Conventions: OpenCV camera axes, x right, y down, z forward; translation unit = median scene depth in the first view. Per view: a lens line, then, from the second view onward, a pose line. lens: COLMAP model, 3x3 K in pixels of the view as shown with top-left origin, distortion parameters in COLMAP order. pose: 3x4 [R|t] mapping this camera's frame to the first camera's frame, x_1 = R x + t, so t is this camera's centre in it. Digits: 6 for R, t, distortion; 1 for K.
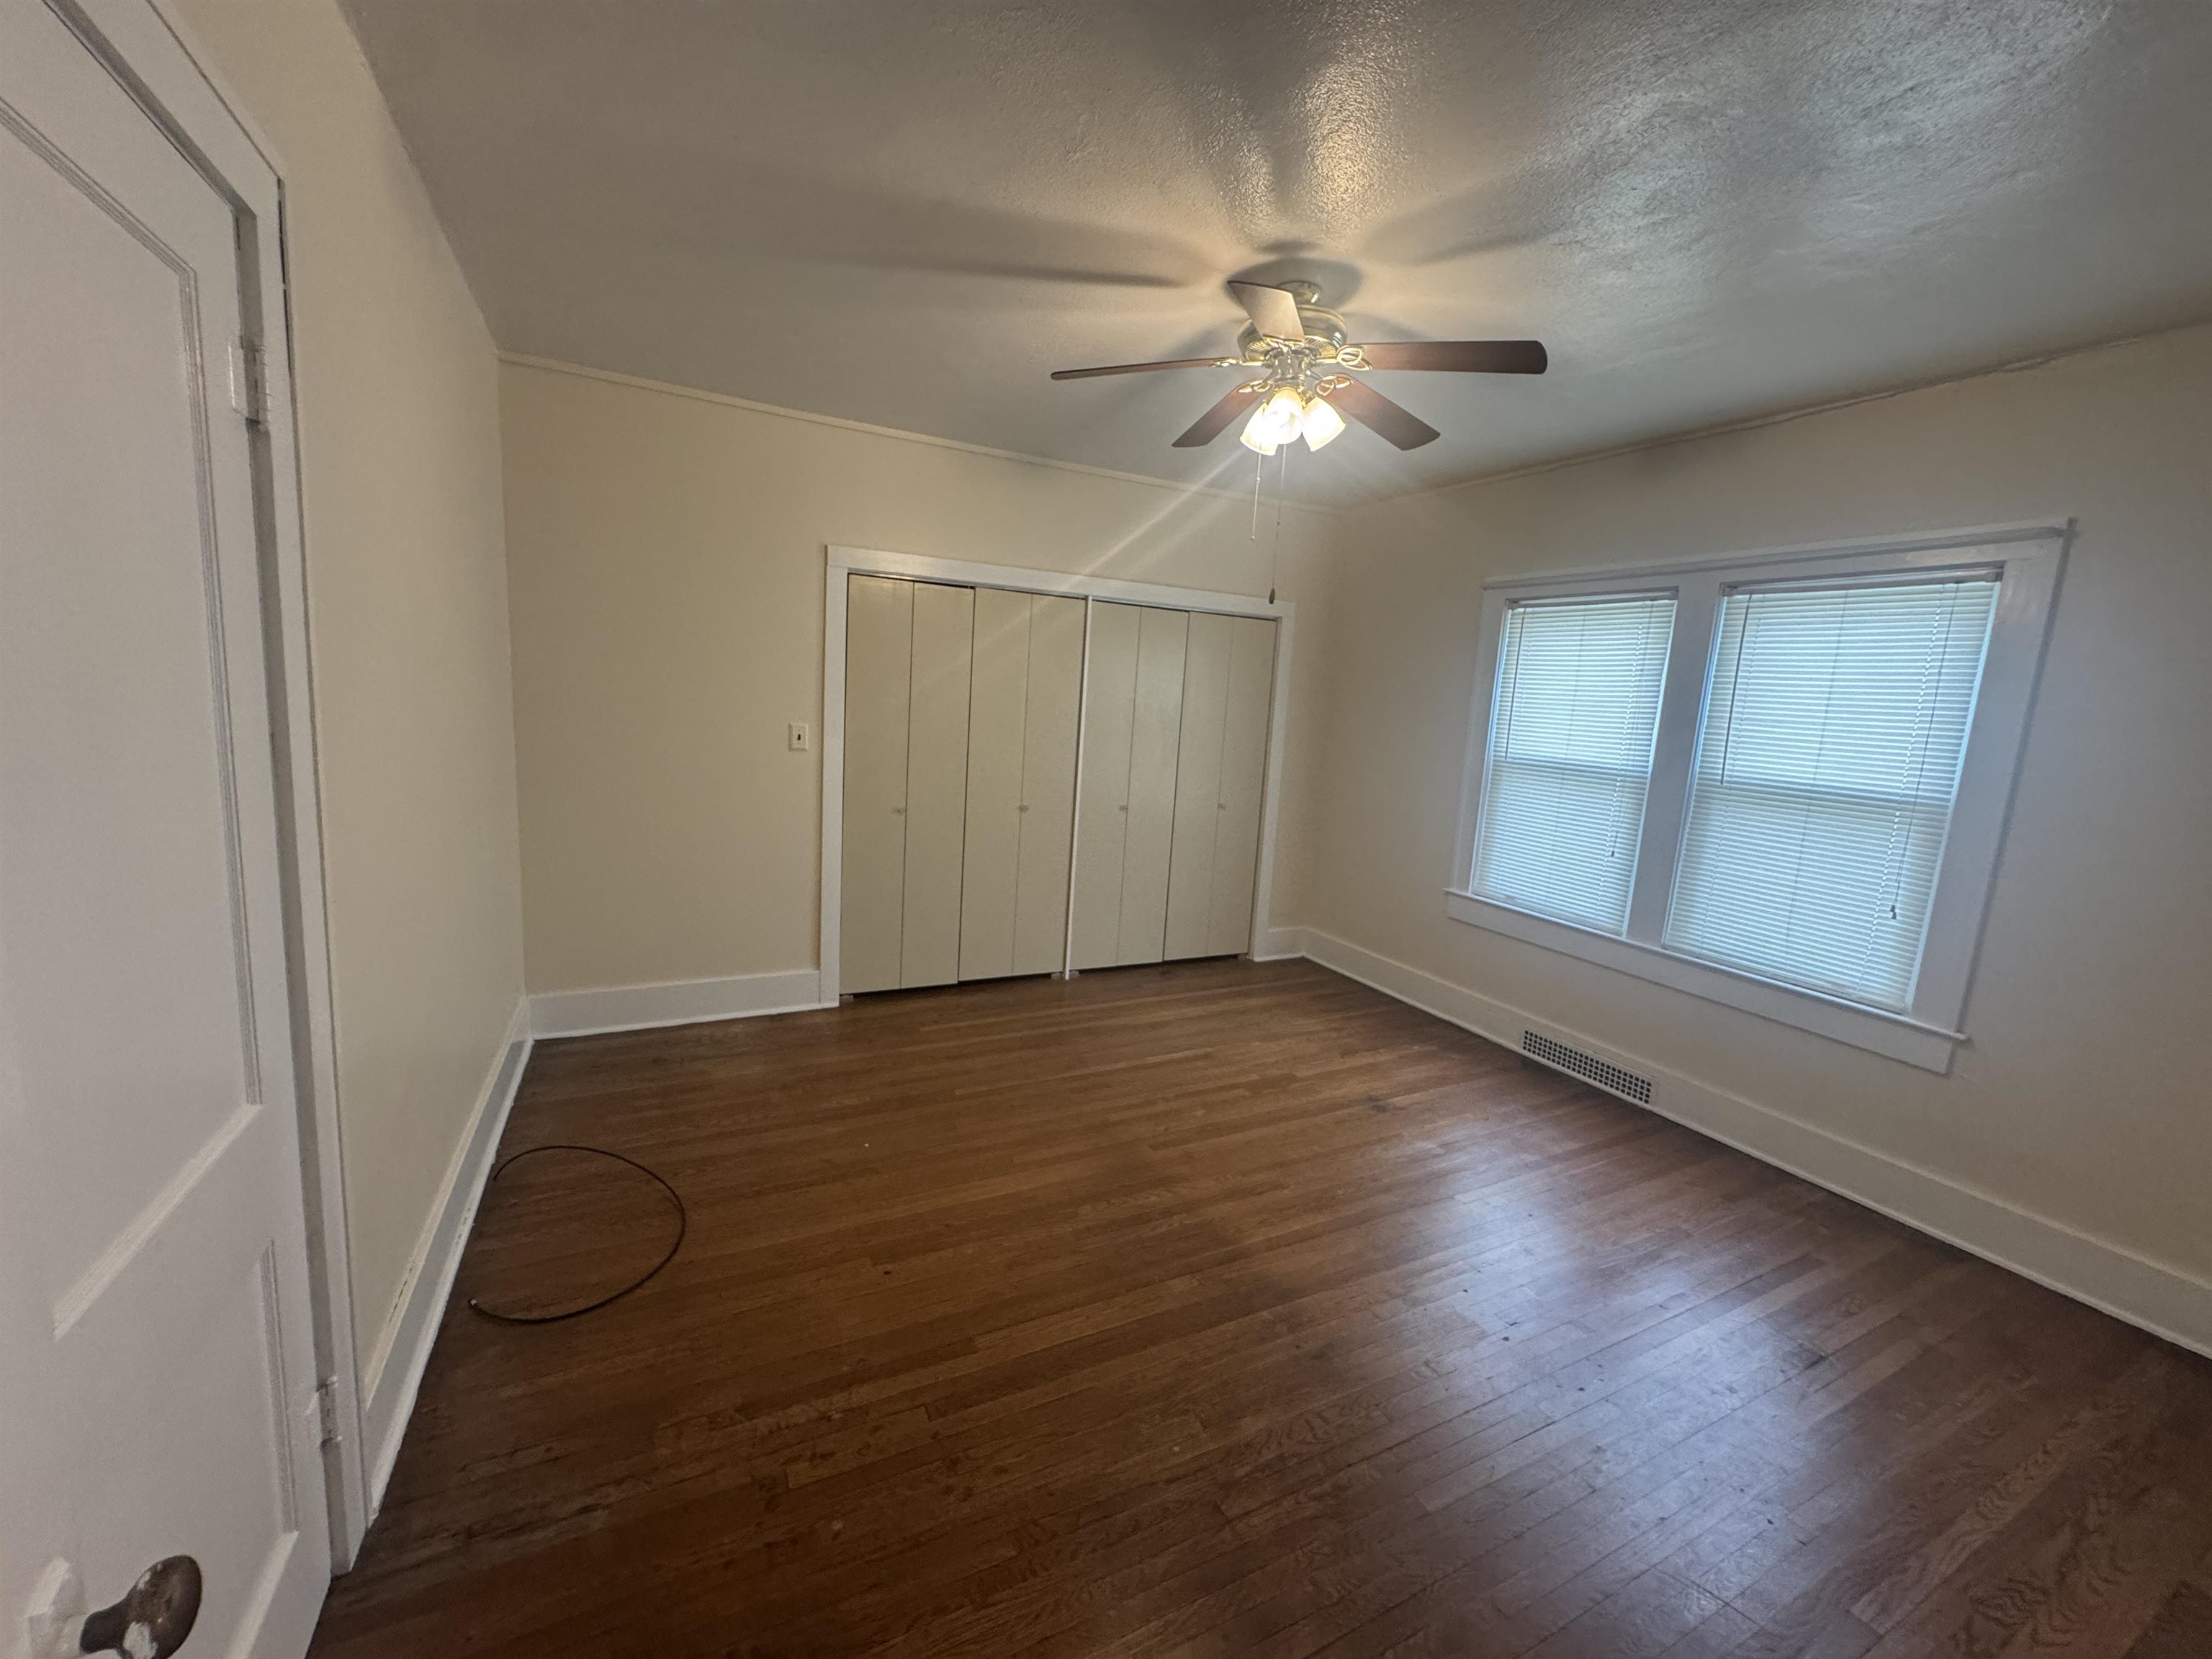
lens RADIAL K [[881.4, 0, 1104.8], [0, 881.4, 828.6], [0, 0, 1]] dist [-0.003541, 0.000320]
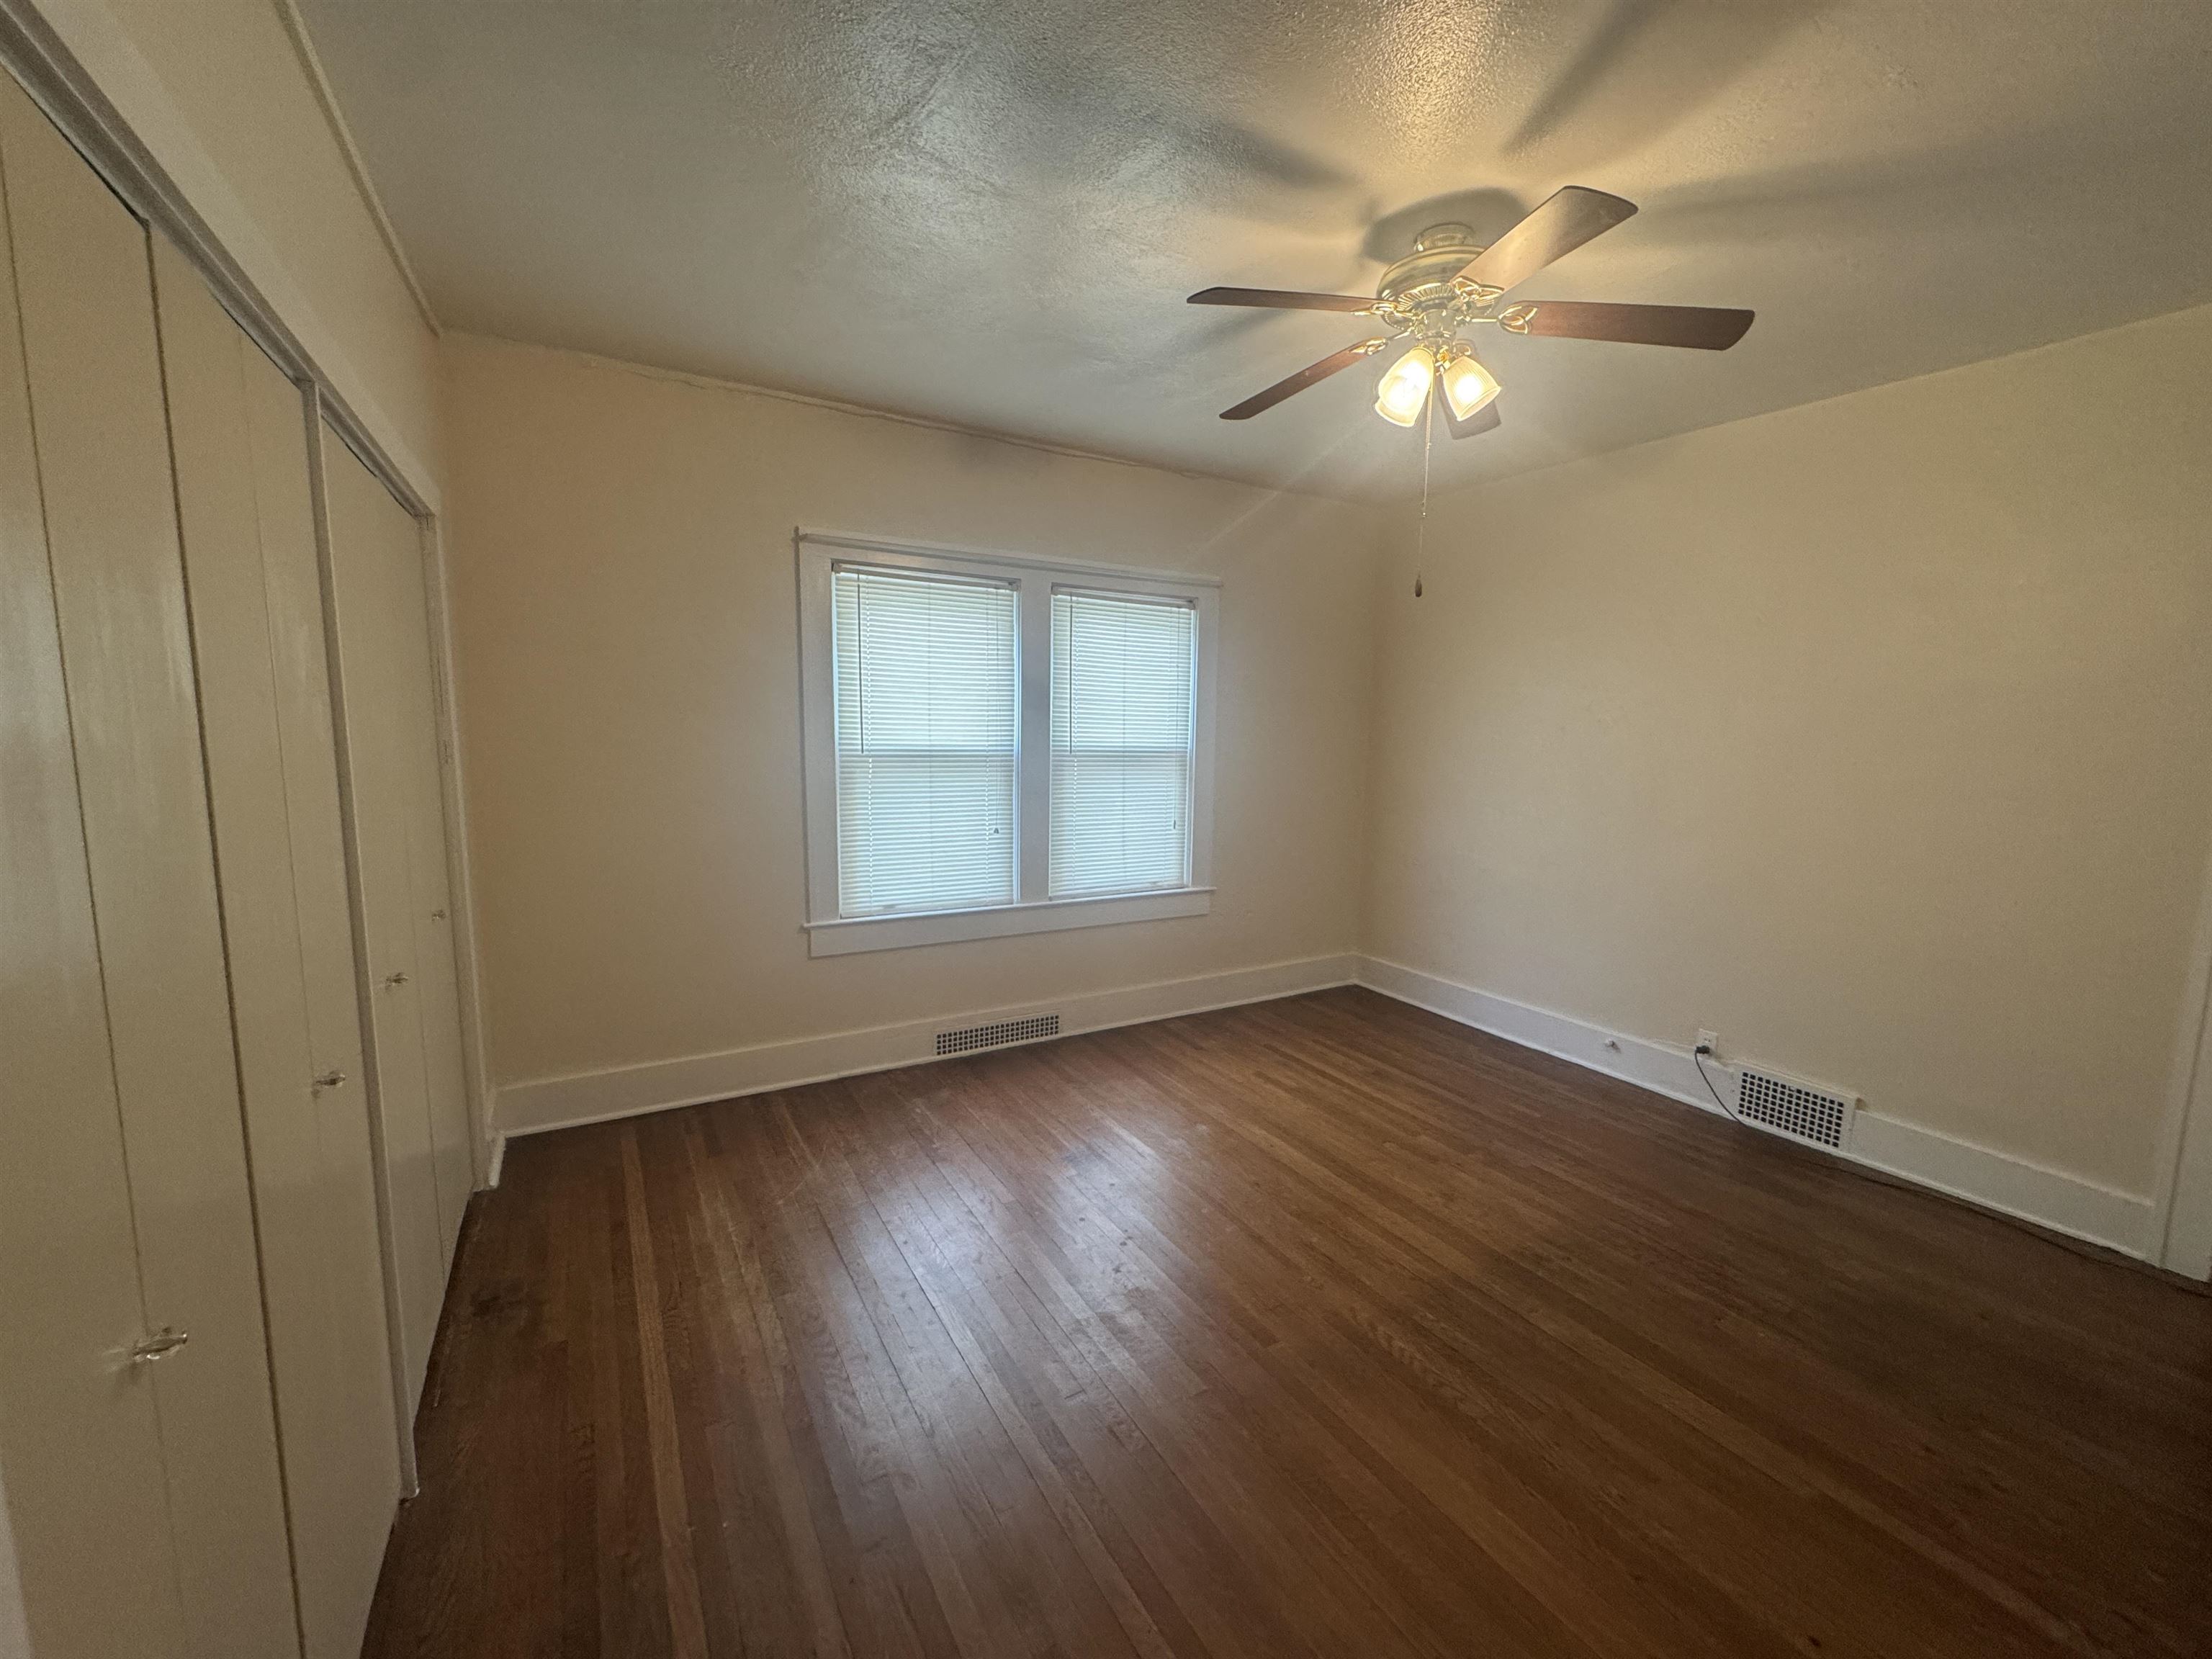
lens RADIAL K [[881.4, 0, 1104.8], [0, 881.4, 828.6], [0, 0, 1]] dist [-0.003541, 0.000320]
pose [[-0.051922, -0.186976, 0.980991, -0.497539], [0.126592, 0.973160, 0.192183, -0.173241], [-0.990595, 0.134165, -0.026859, 0.980406]]
